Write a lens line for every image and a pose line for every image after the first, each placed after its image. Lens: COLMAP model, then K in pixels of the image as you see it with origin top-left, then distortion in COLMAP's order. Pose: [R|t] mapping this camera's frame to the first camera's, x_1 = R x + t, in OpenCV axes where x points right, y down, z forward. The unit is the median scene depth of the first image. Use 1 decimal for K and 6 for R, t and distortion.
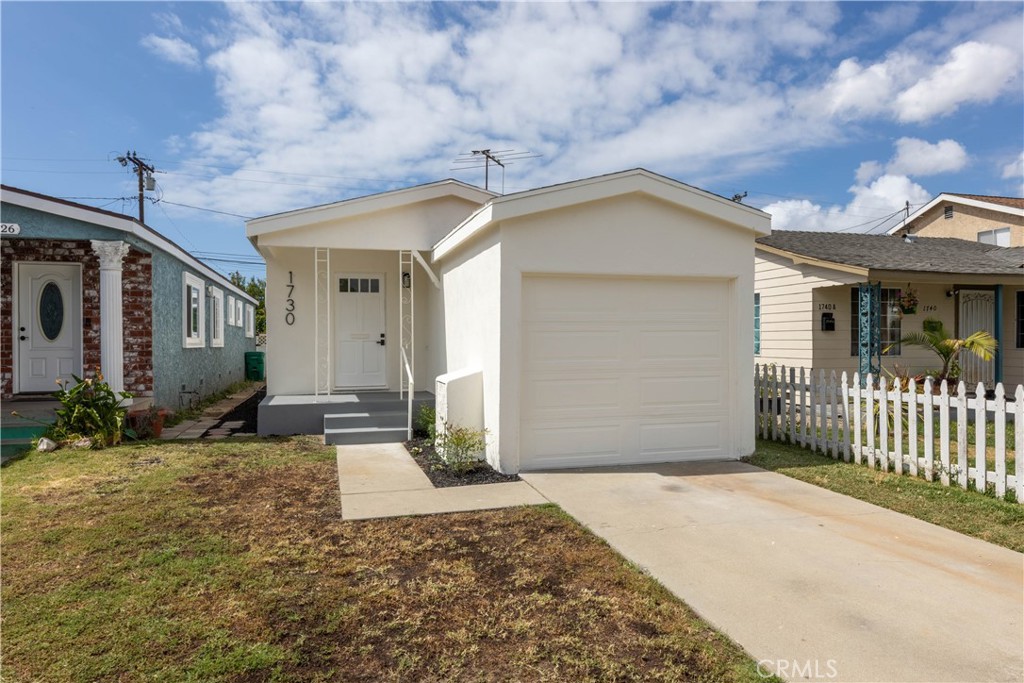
lens RADIAL K [[699.3, 0, 510.6], [0, 699.3, 344.6], [0, 0, 1]] dist [0.003228, 0.000009]
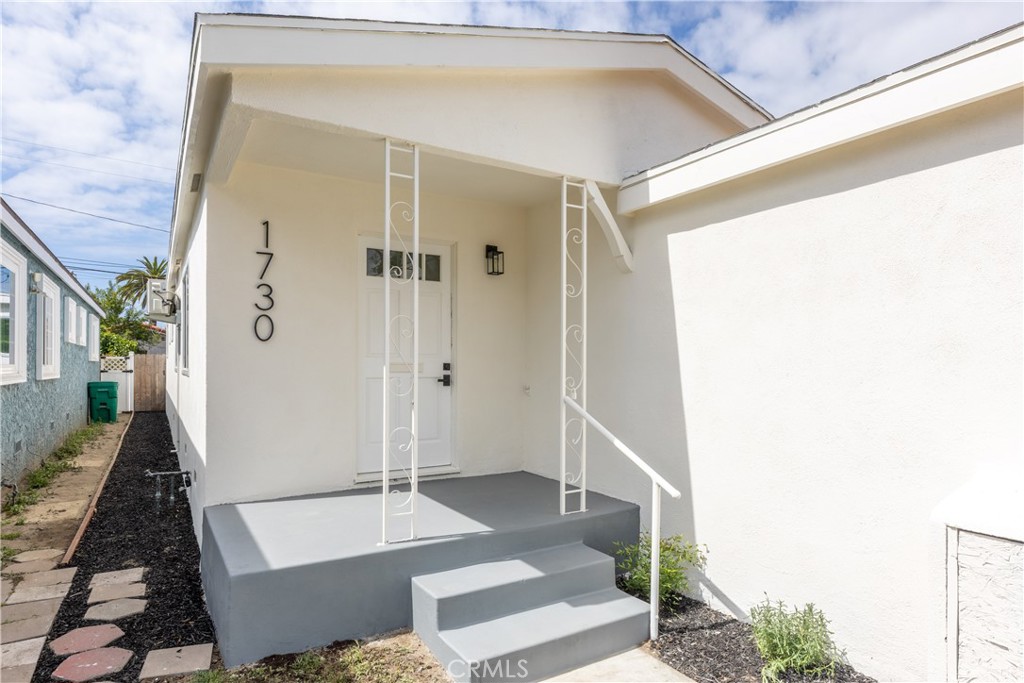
lens RADIAL K [[587.2, 0, 504.5], [0, 587.2, 366.9], [0, 0, 1]] dist [-0.005235, 0.000091]
pose [[0.959497, 0.008278, 0.281598, -0.266318], [-0.007870, 0.999966, -0.002581, -0.012012], [-0.281609, 0.000261, 0.959529, 0.585747]]
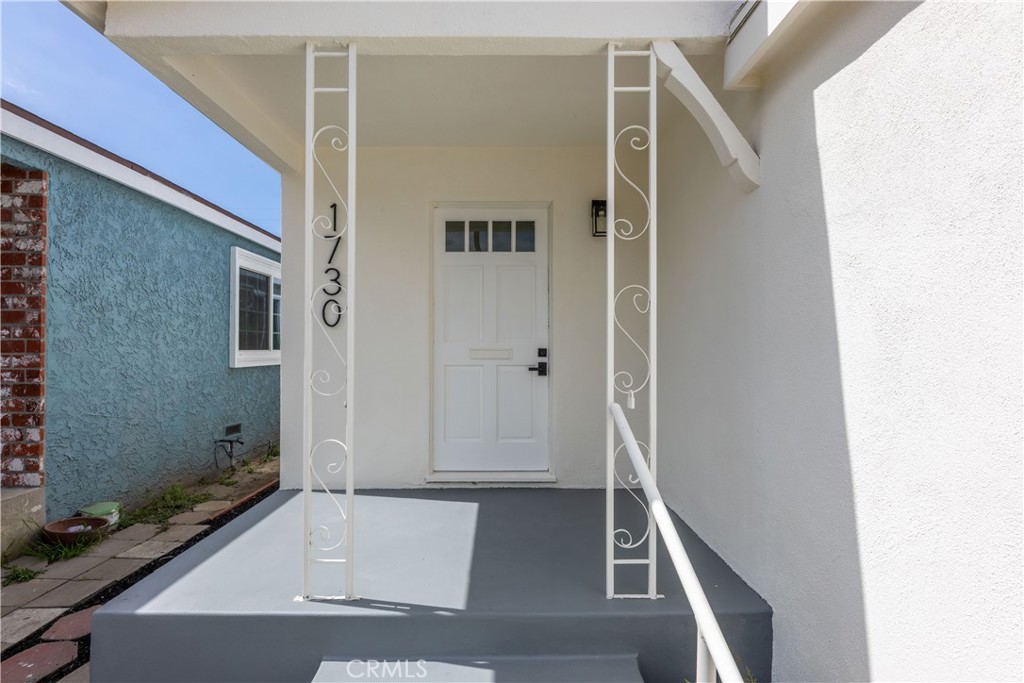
lens RADIAL K [[464.0, 0, 505.8], [0, 464.0, 346.7], [0, 0, 1]] dist [0.000137, -0.000443]
pose [[0.966890, 0.005448, -0.255137, -0.134498], [-0.007059, 0.999961, -0.005397, -0.014912], [0.255098, 0.007019, 0.966890, 0.731174]]
